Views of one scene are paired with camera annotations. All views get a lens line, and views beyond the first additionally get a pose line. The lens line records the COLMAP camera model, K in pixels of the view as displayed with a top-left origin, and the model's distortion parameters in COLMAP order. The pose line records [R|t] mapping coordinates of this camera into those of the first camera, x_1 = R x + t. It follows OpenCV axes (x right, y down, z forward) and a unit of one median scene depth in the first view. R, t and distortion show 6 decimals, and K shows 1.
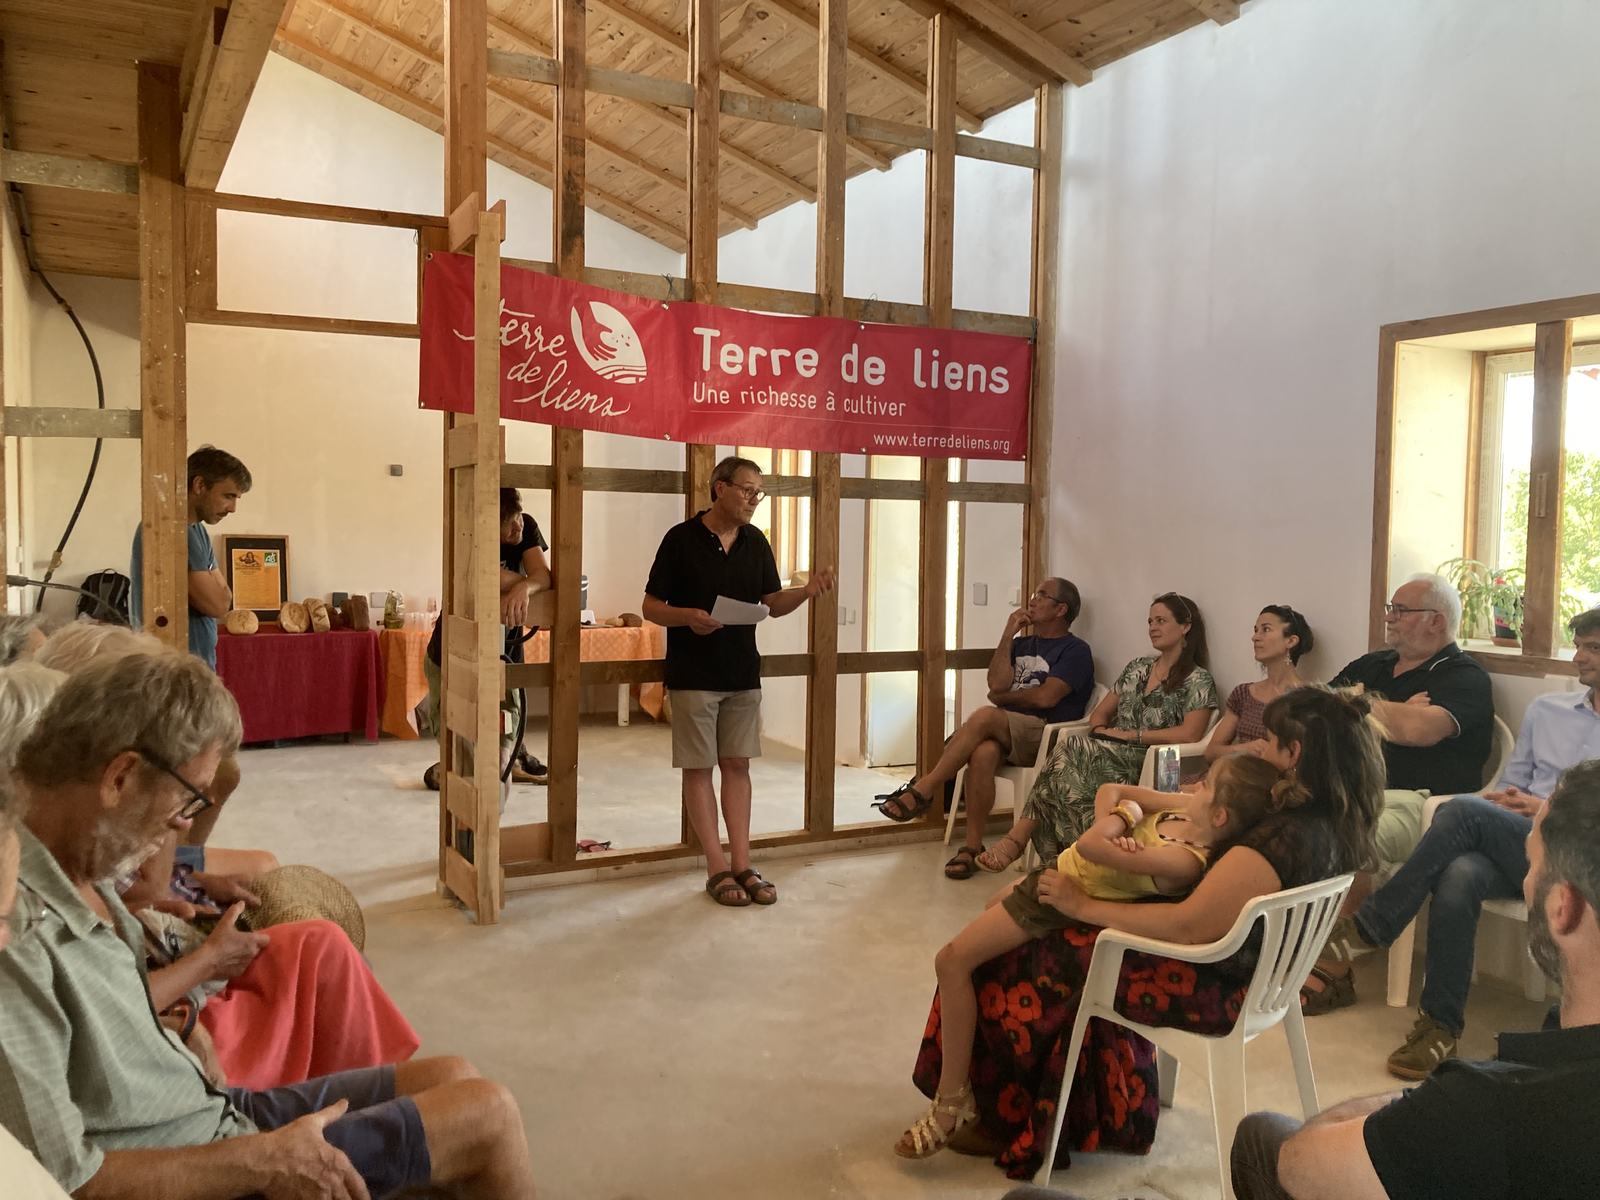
lens RADIAL K [[1317.3, 0, 790.0], [0, 1317.3, 584.4], [0, 0, 1]] dist [0.118770, -0.270521]
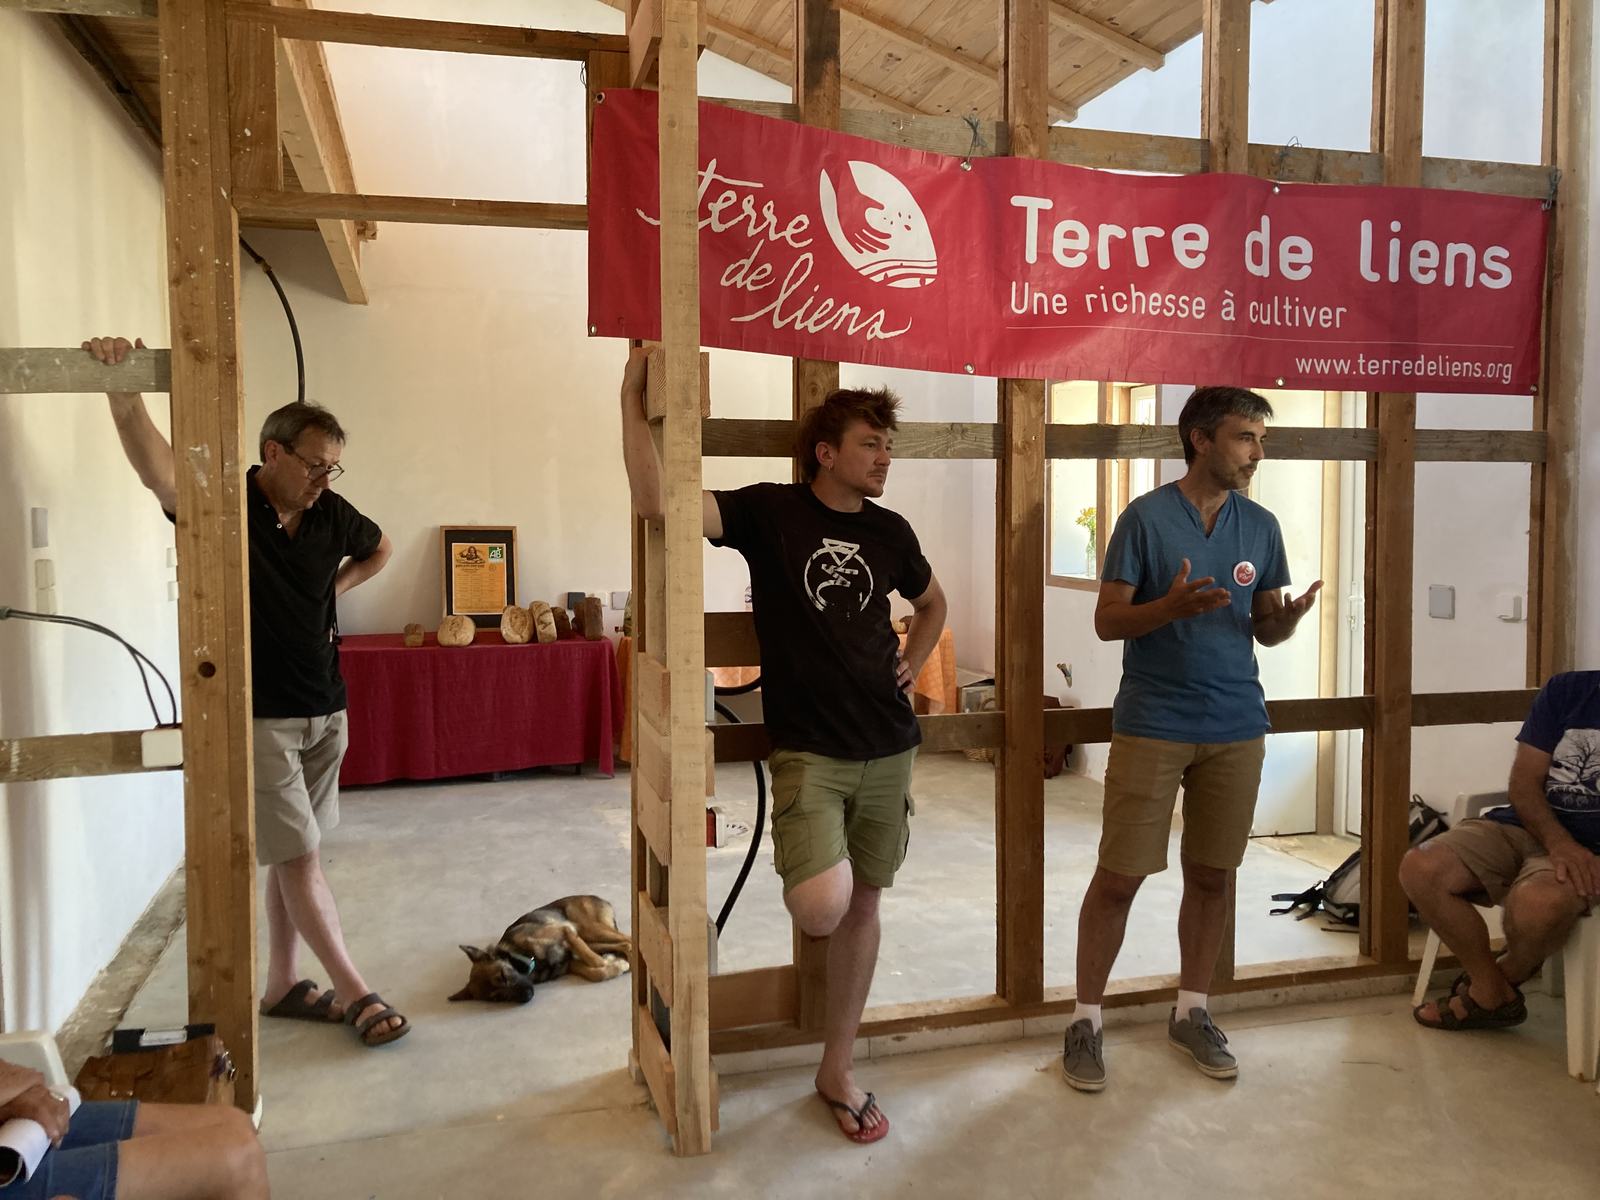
lens RADIAL K [[1317.3, 0, 790.0], [0, 1317.3, 584.4], [0, 0, 1]] dist [0.118770, -0.270521]
pose [[0.976967, -0.005453, -0.213320, -0.039431], [0.008899, 0.999845, 0.015199, -0.017374], [0.213204, -0.016747, 0.976864, 0.334294]]
